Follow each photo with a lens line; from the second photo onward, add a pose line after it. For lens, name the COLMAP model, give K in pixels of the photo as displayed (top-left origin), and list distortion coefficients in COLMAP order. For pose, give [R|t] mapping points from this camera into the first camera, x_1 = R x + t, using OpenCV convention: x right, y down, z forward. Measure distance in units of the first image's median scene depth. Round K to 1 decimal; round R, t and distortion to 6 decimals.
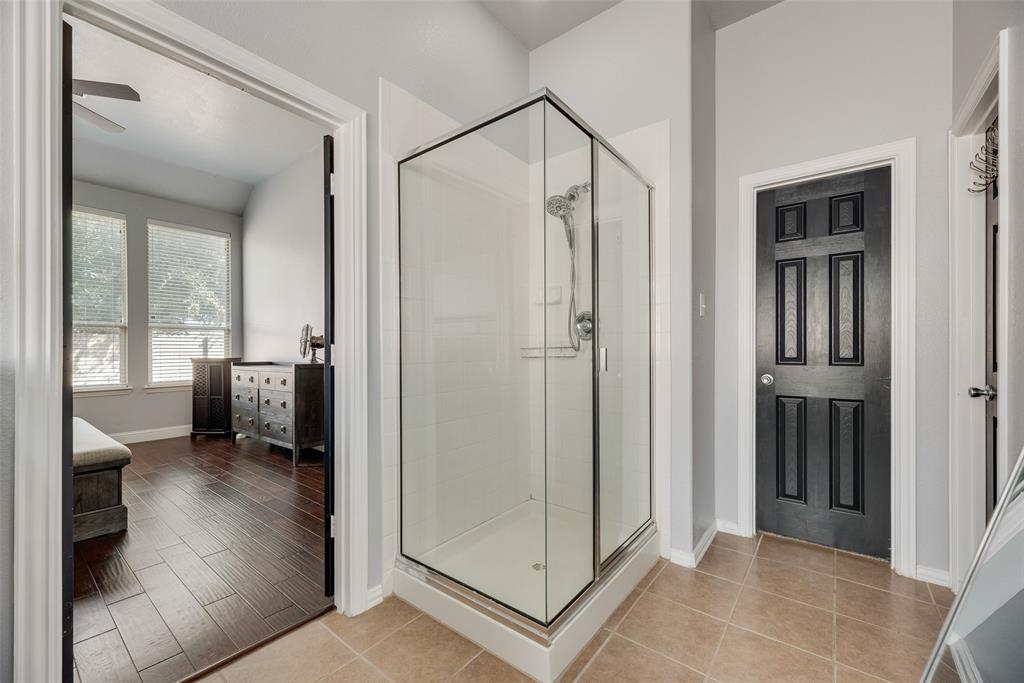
lens RADIAL K [[411.3, 0, 510.1], [0, 411.3, 344.5], [0, 0, 1]] dist [0.002704, -0.000261]
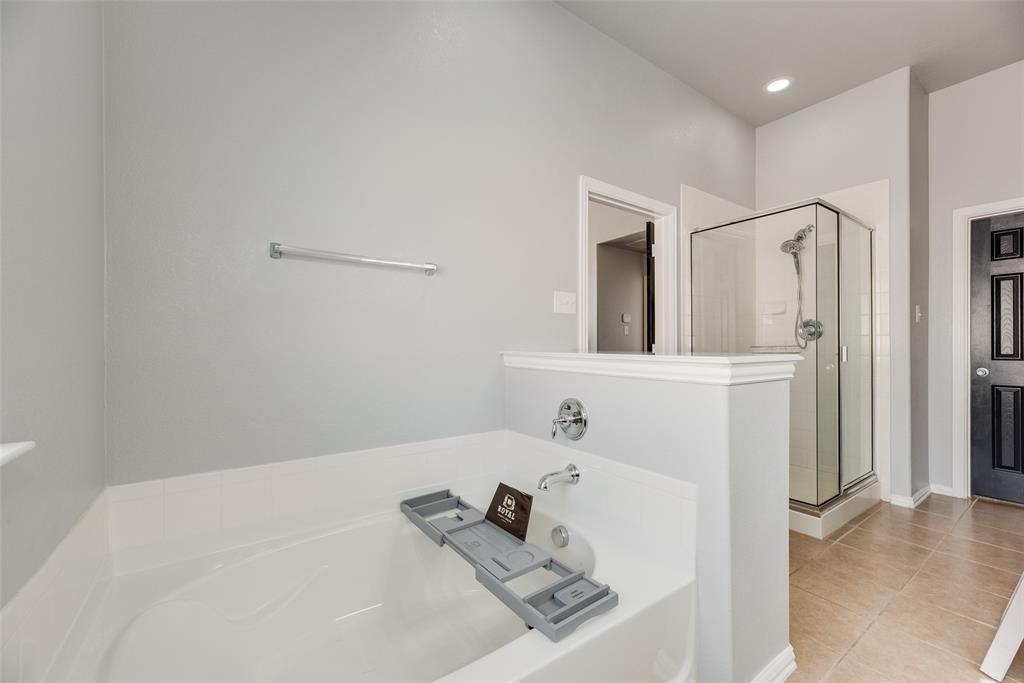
lens RADIAL K [[411.3, 0, 510.1], [0, 411.3, 344.5], [0, 0, 1]] dist [0.002704, -0.000261]
pose [[0.956700, -0.002681, -0.291062, -0.380598], [0.002859, 0.999996, 0.000187, -0.001768], [0.291060, -0.001012, 0.956704, -0.612997]]
